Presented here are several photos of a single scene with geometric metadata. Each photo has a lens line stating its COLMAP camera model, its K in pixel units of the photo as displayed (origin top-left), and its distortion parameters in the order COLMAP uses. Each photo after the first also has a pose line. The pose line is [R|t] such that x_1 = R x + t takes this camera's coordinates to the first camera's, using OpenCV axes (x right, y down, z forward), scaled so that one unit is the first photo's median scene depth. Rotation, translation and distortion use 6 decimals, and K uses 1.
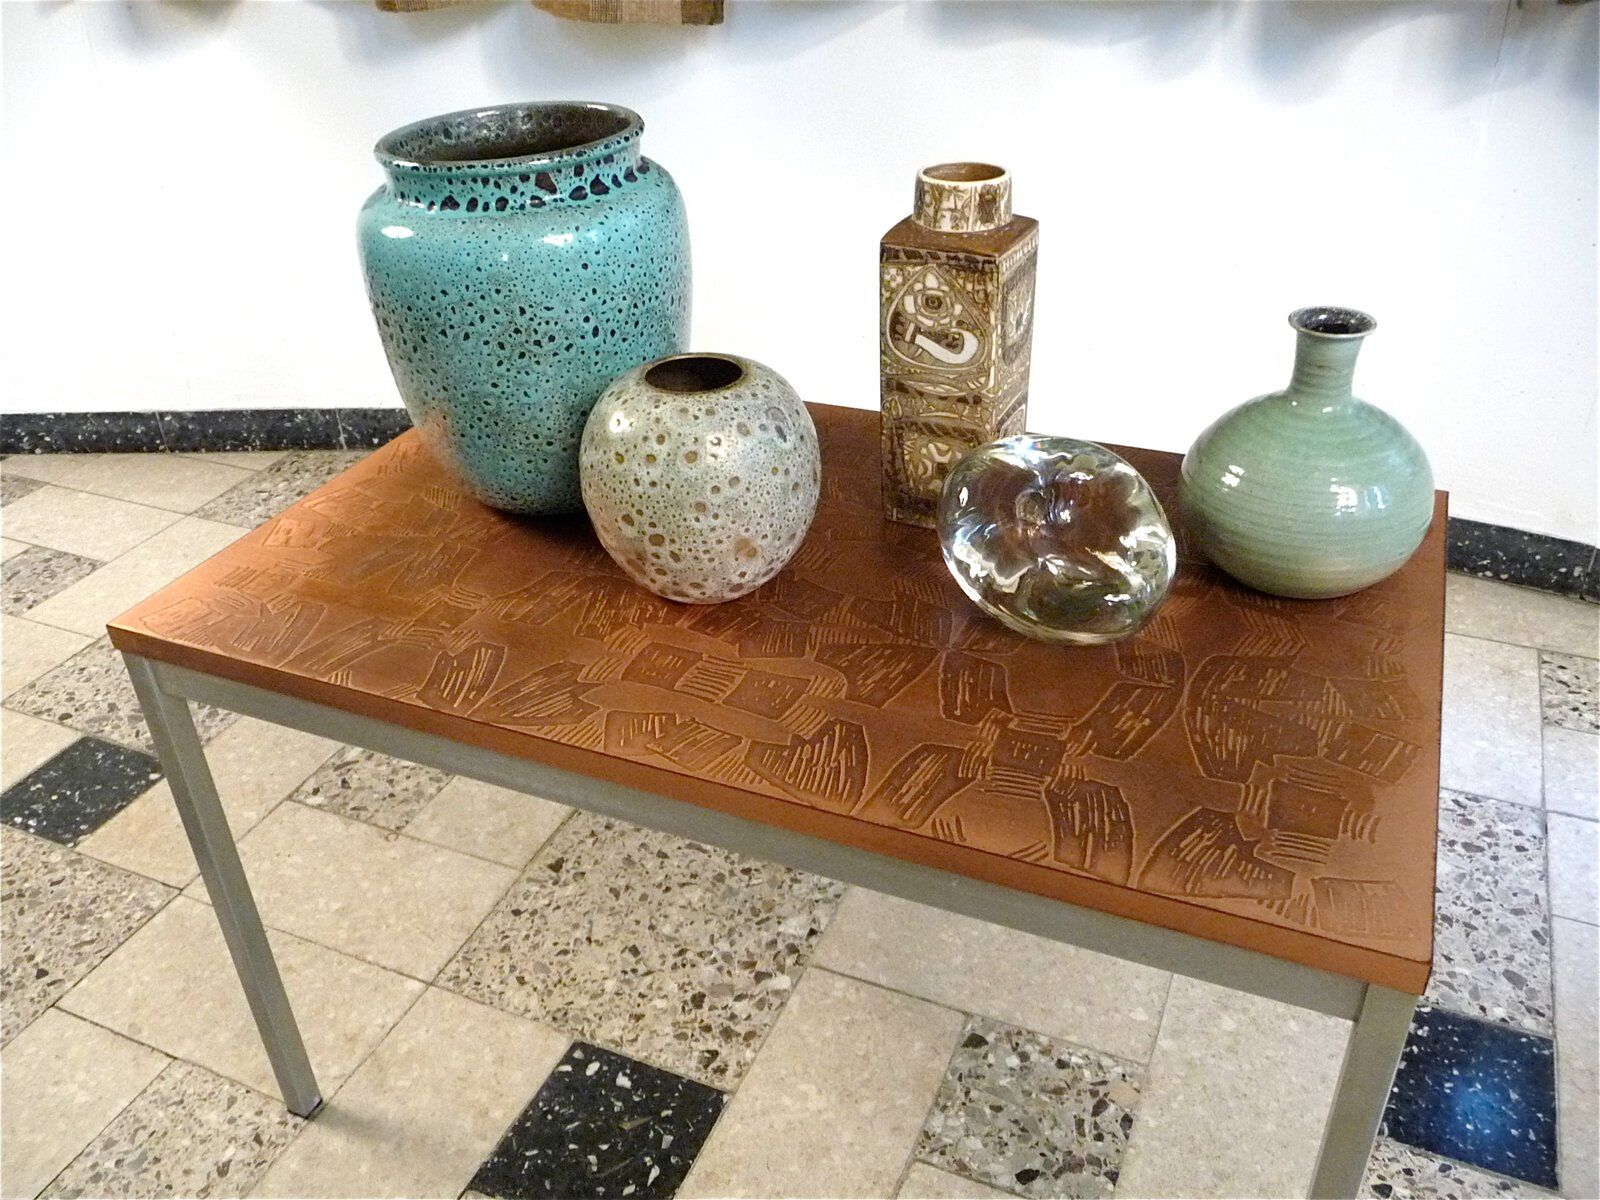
lens RADIAL K [[1306.1, 0, 793.7], [0, 1306.1, 623.9], [0, 0, 1]] dist [-0.043925, 0.037750]
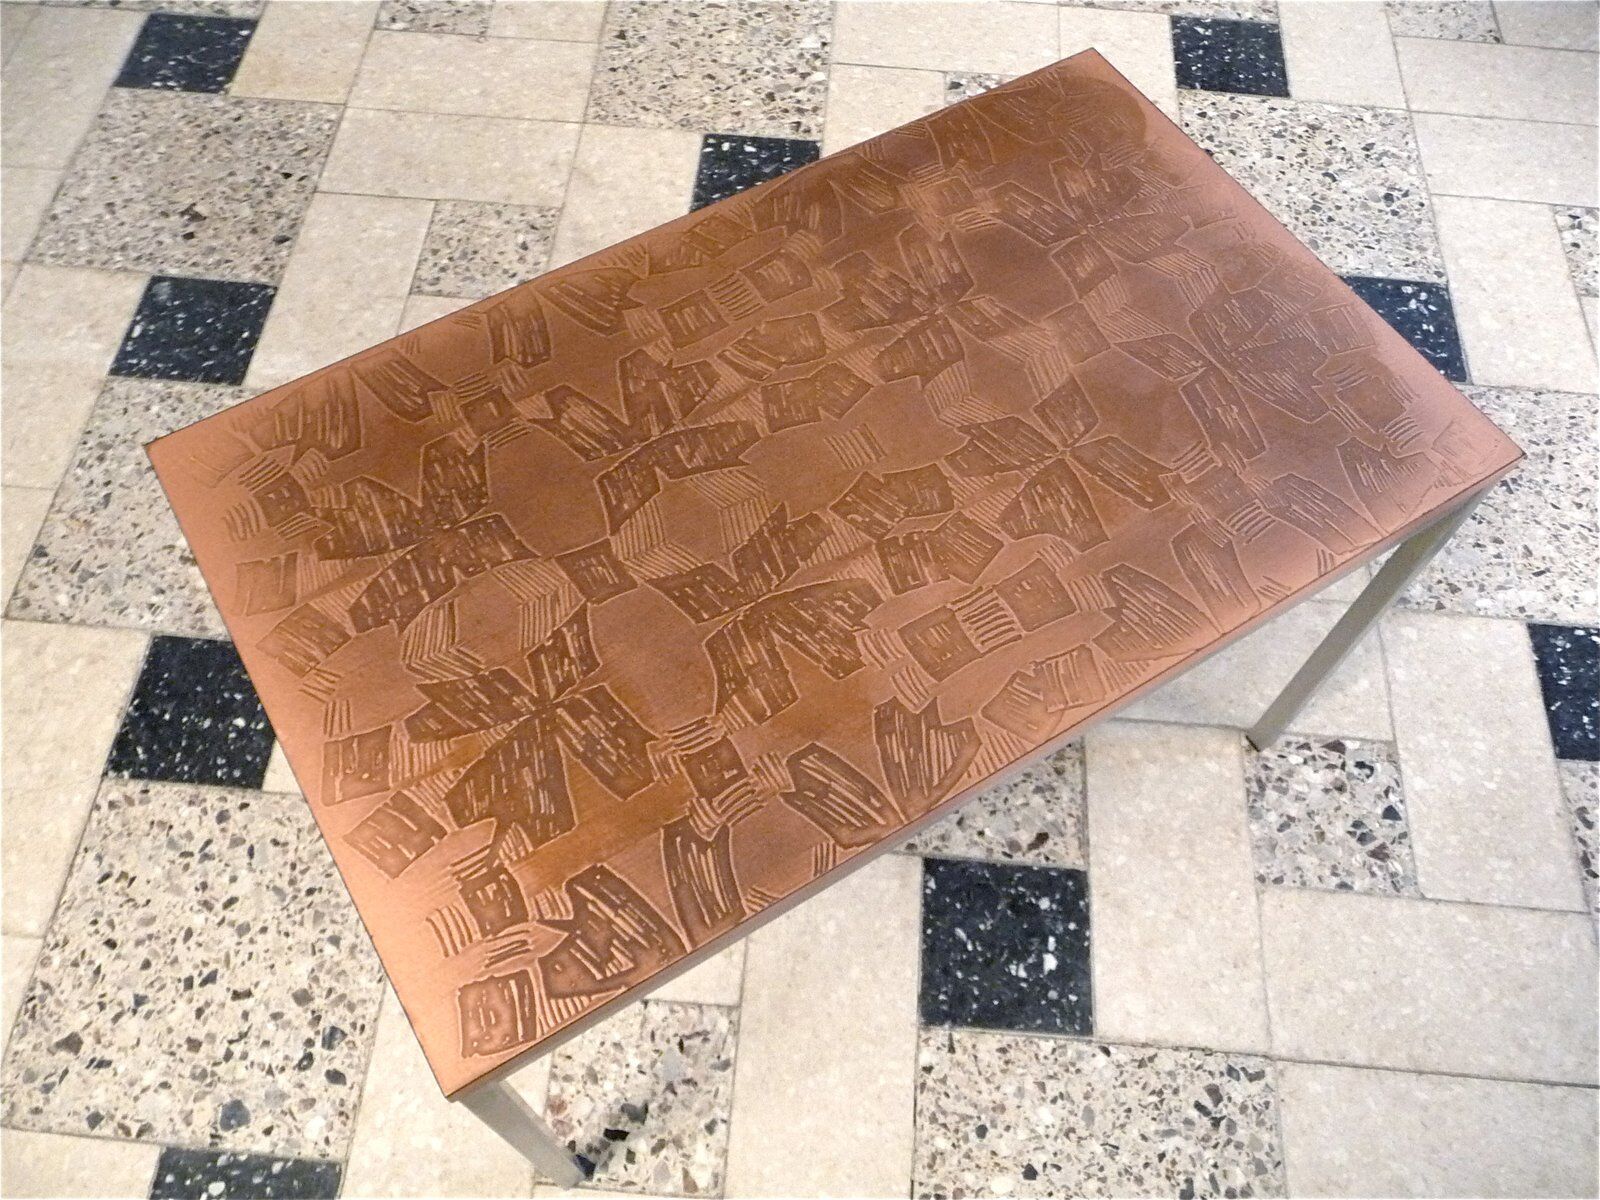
lens RADIAL K [[1306.1, 0, 784.6], [0, 1306.1, 600.4], [0, 0, 1]] dist [-0.043925, 0.037750]
pose [[0.942475, -0.257311, 0.213382, -0.549480], [0.128858, 0.868664, 0.478350, 0.088174], [-0.308442, -0.423337, 0.851851, -0.527403]]
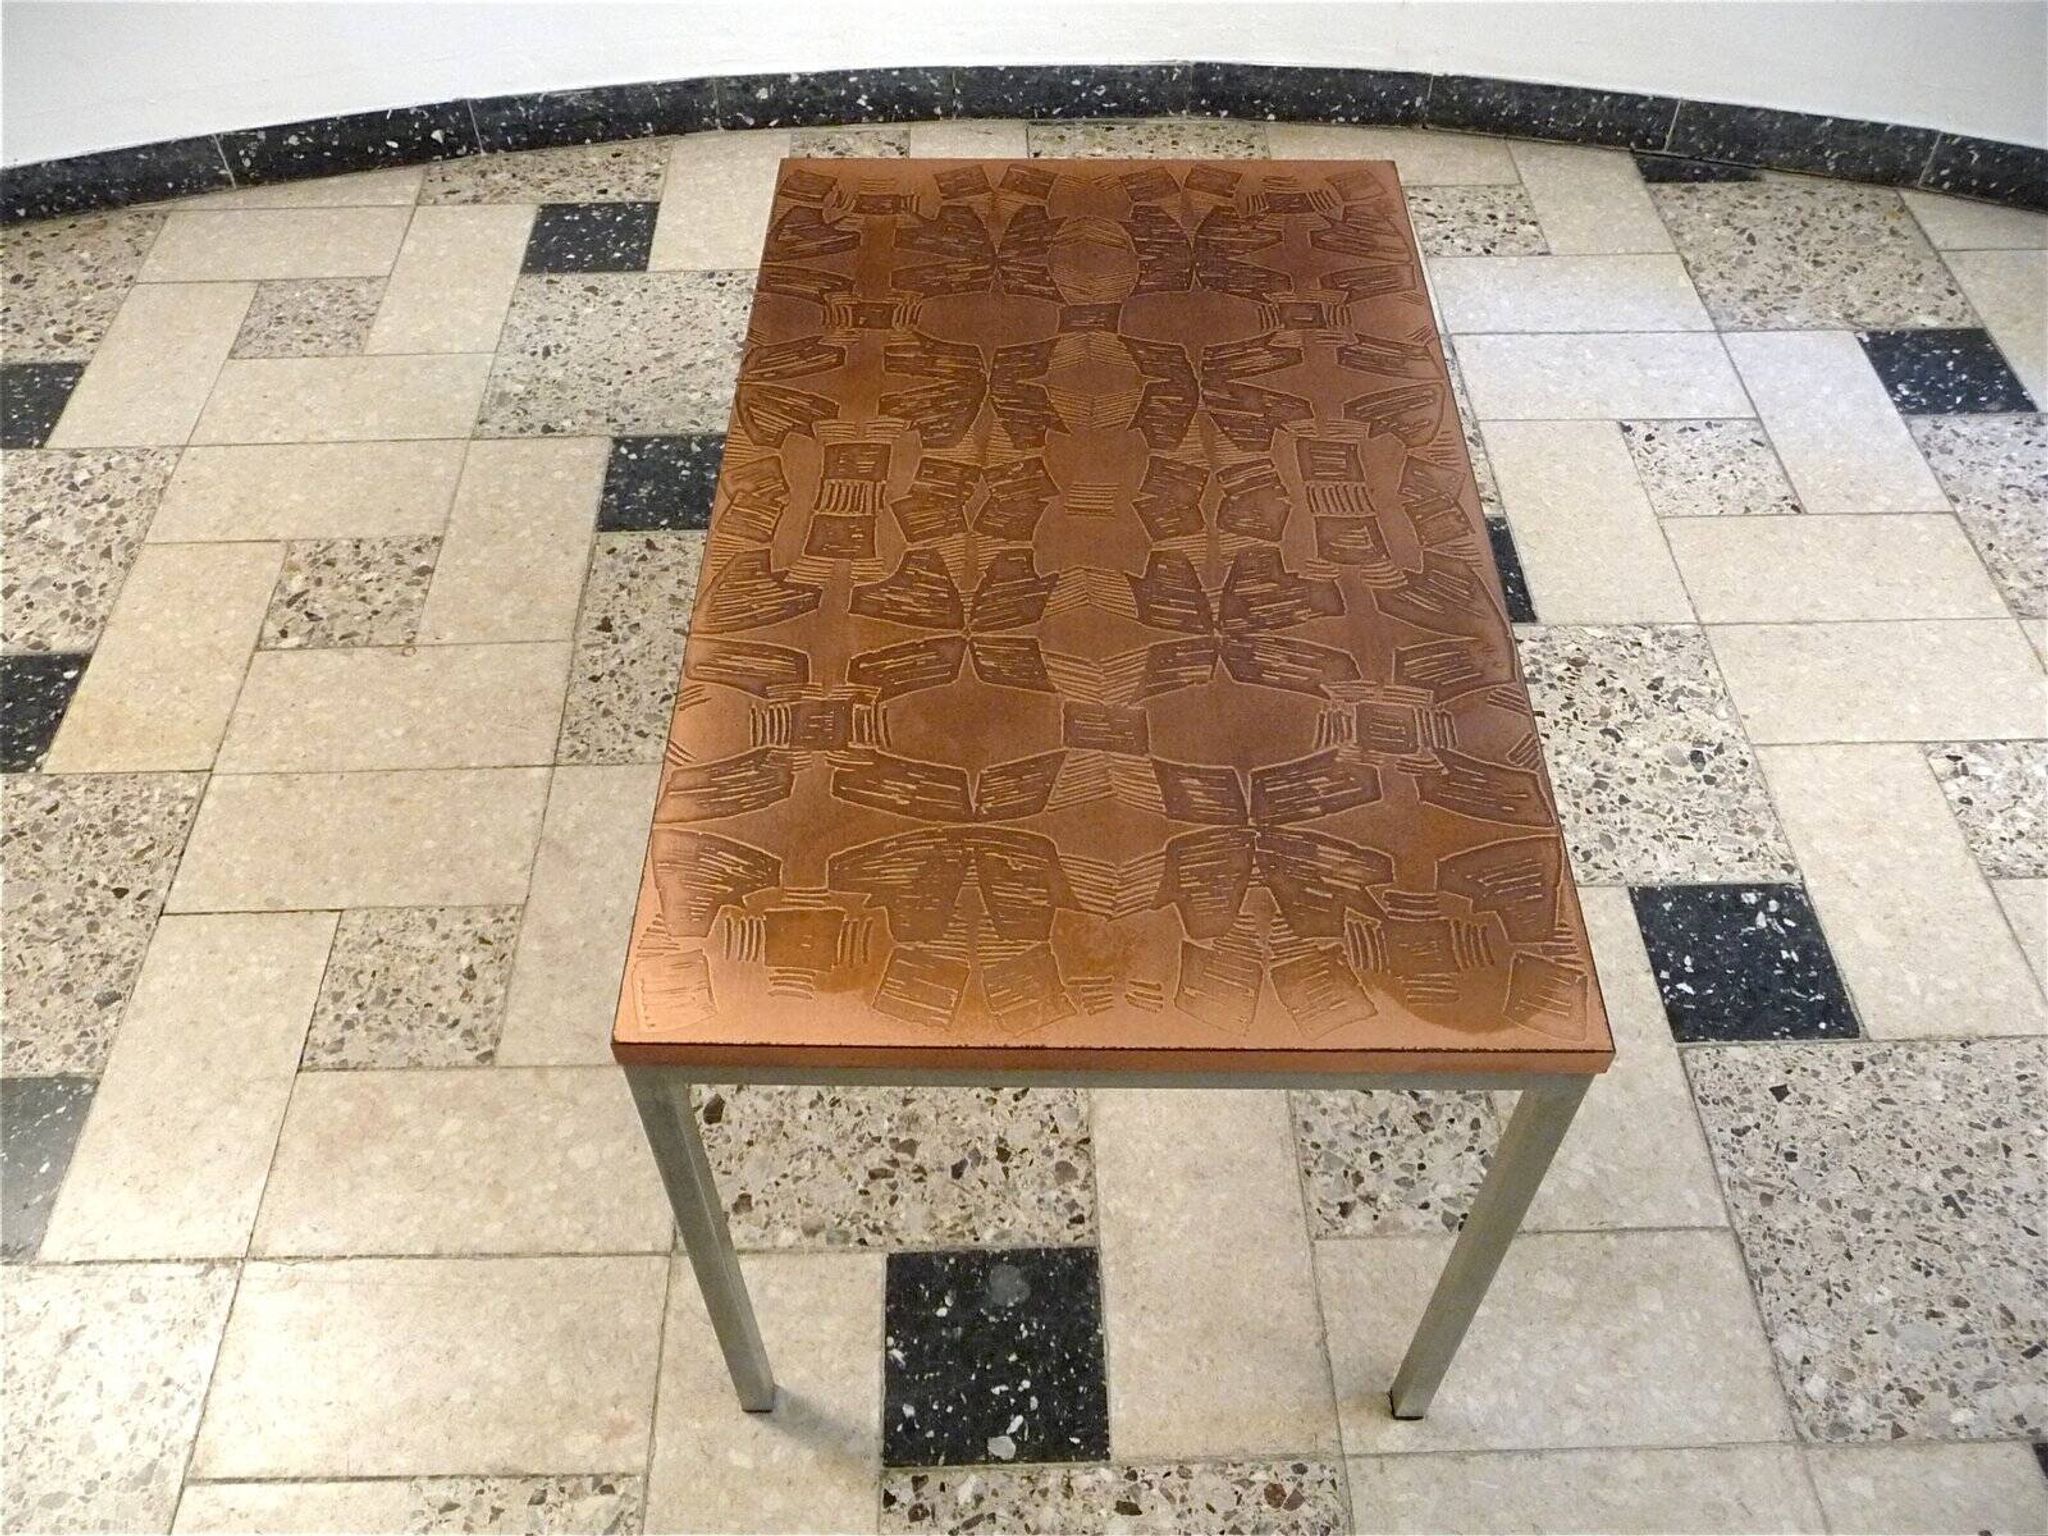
lens RADIAL K [[1671.9, 0, 1008.9], [0, 1671.9, 783.1], [0, 0, 1]] dist [-0.043925, 0.037750]
pose [[0.903059, -0.308596, 0.298753, -0.378653], [0.208024, 0.922773, 0.324369, -0.053201], [-0.375780, -0.230776, 0.897514, -0.290792]]
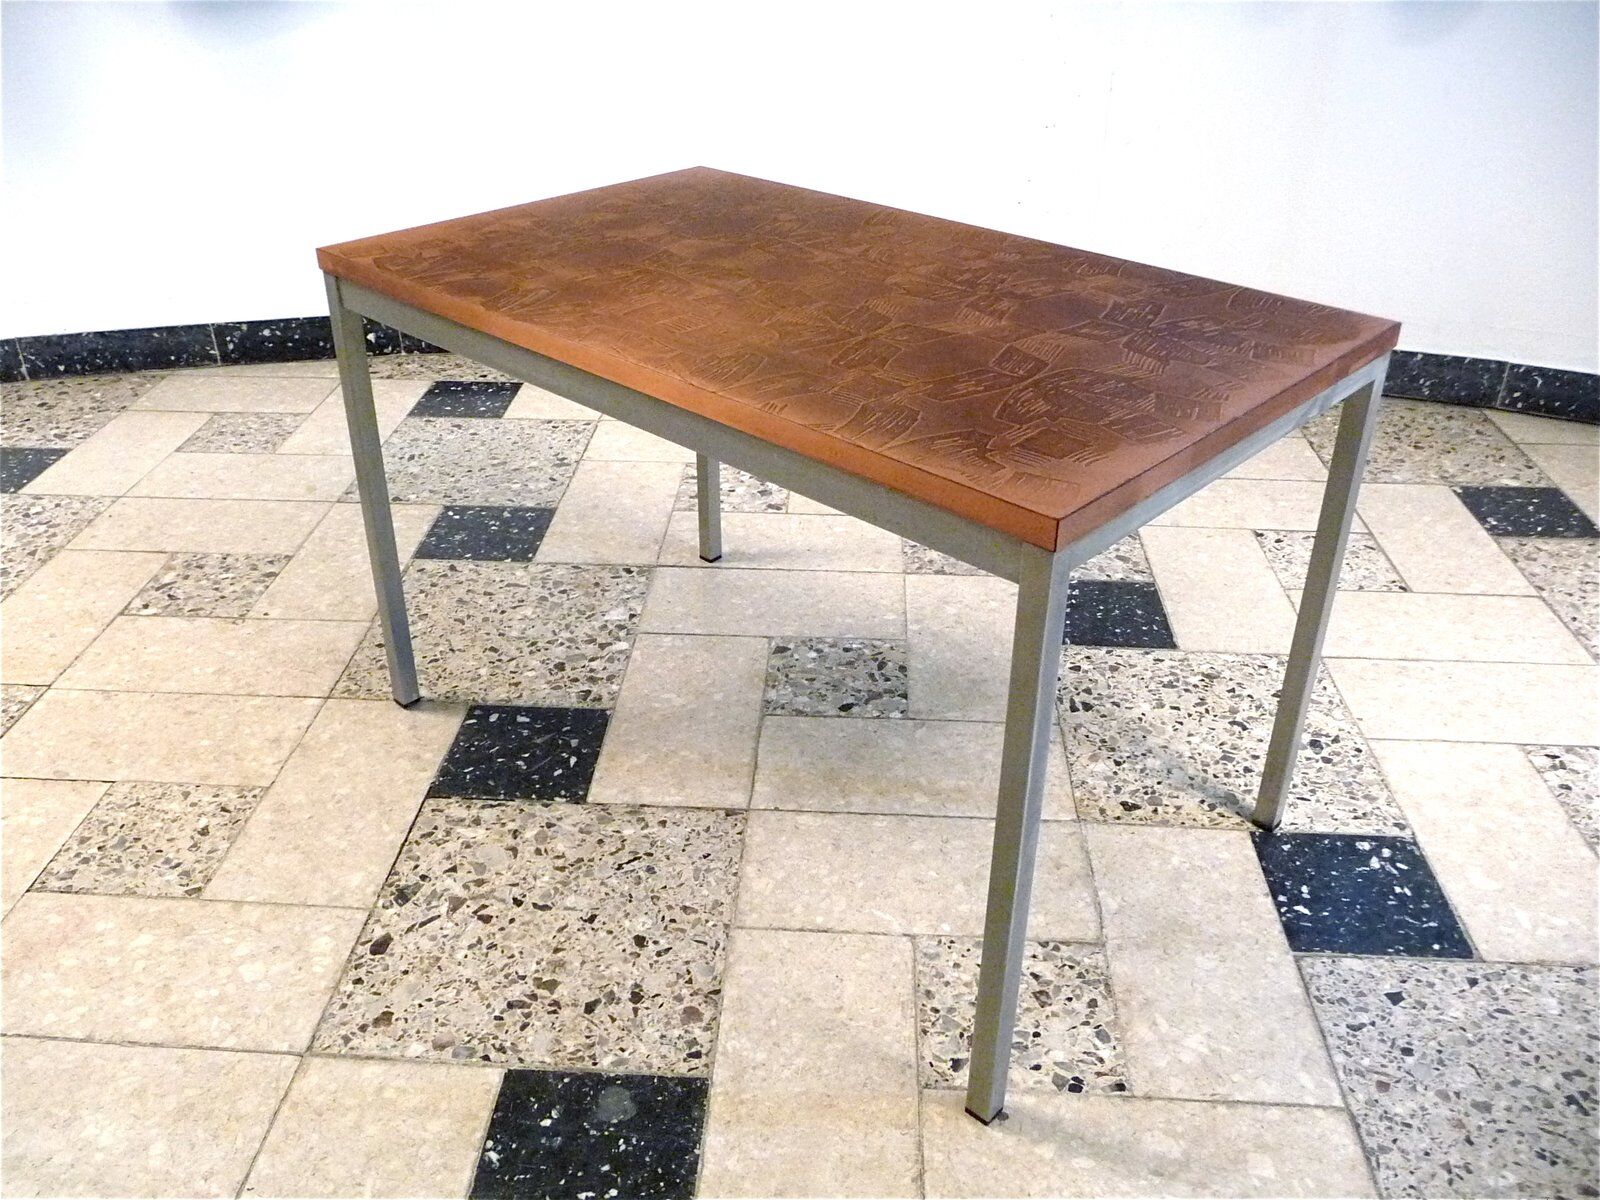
lens RADIAL K [[1306.1, 0, 789.6], [0, 1306.1, 615.5], [0, 0, 1]] dist [-0.043925, 0.037750]
pose [[0.935212, -0.146356, 0.322427, -0.278039], [0.159442, 0.987102, -0.014401, 0.310910], [-0.316161, 0.064876, 0.946485, -0.263373]]
